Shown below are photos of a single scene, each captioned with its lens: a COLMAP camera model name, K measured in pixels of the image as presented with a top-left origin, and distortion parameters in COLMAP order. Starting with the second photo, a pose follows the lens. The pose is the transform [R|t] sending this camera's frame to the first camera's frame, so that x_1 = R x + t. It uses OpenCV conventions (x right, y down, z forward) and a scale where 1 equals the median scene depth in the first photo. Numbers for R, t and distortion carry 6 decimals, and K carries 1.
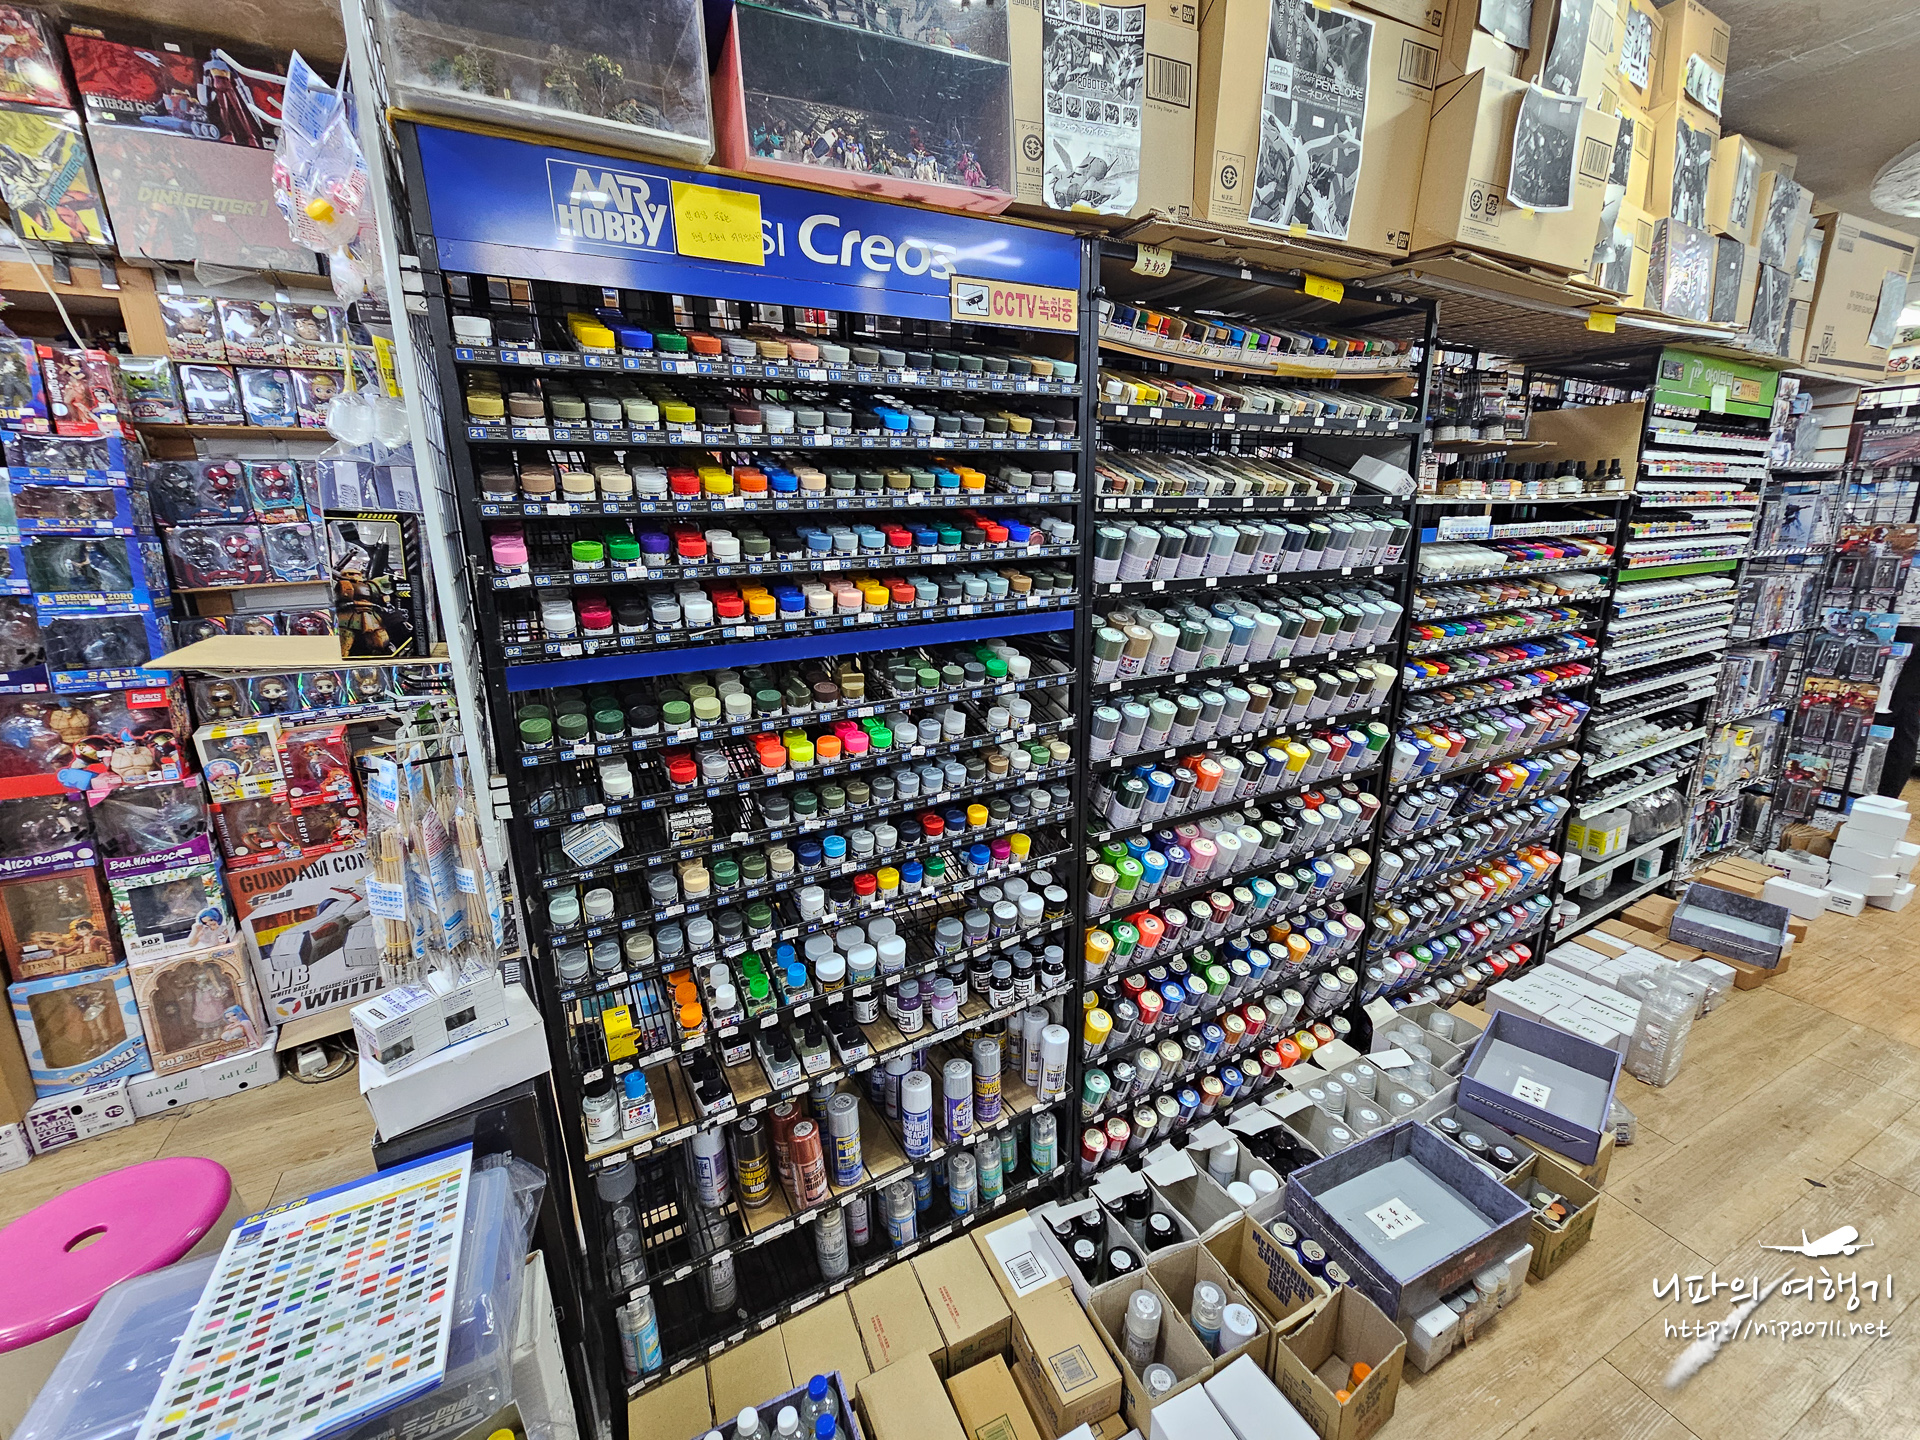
lens RADIAL K [[784.4, 0, 966.4], [0, 784.4, 717.7], [0, 0, 1]] dist [-0.001519, 0.000868]
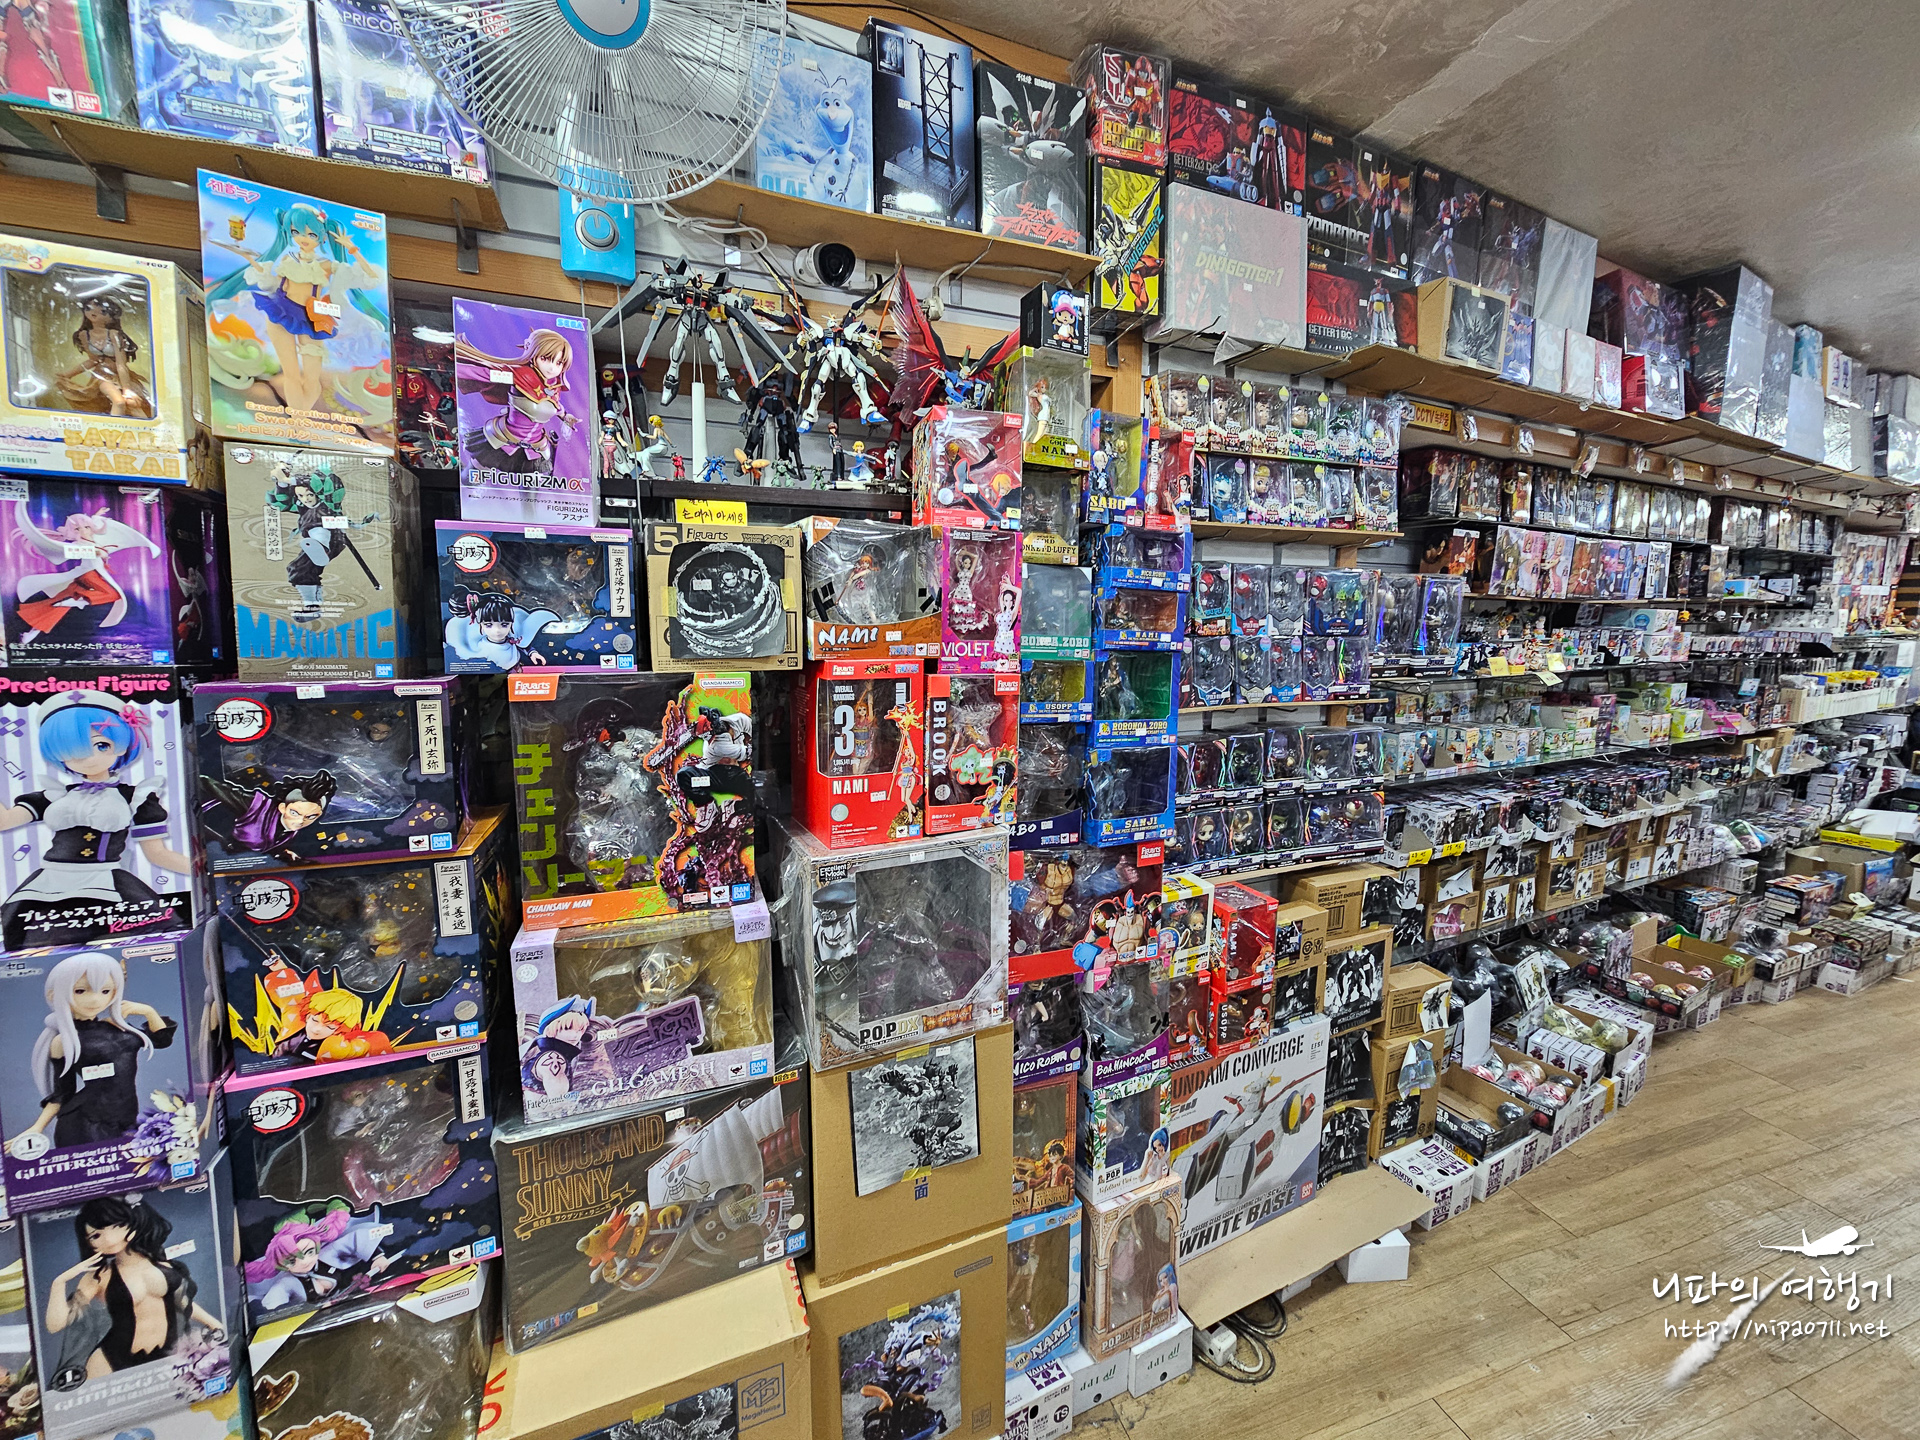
lens RADIAL K [[784.4, 0, 954.4], [0, 784.4, 715.7], [0, 0, 1]] dist [-0.001519, 0.000868]
pose [[0.993062, 0.039798, -0.110652, -1.156693], [-0.053188, 0.991248, -0.120822, -0.055423], [0.104876, 0.125869, 0.986488, 0.184549]]
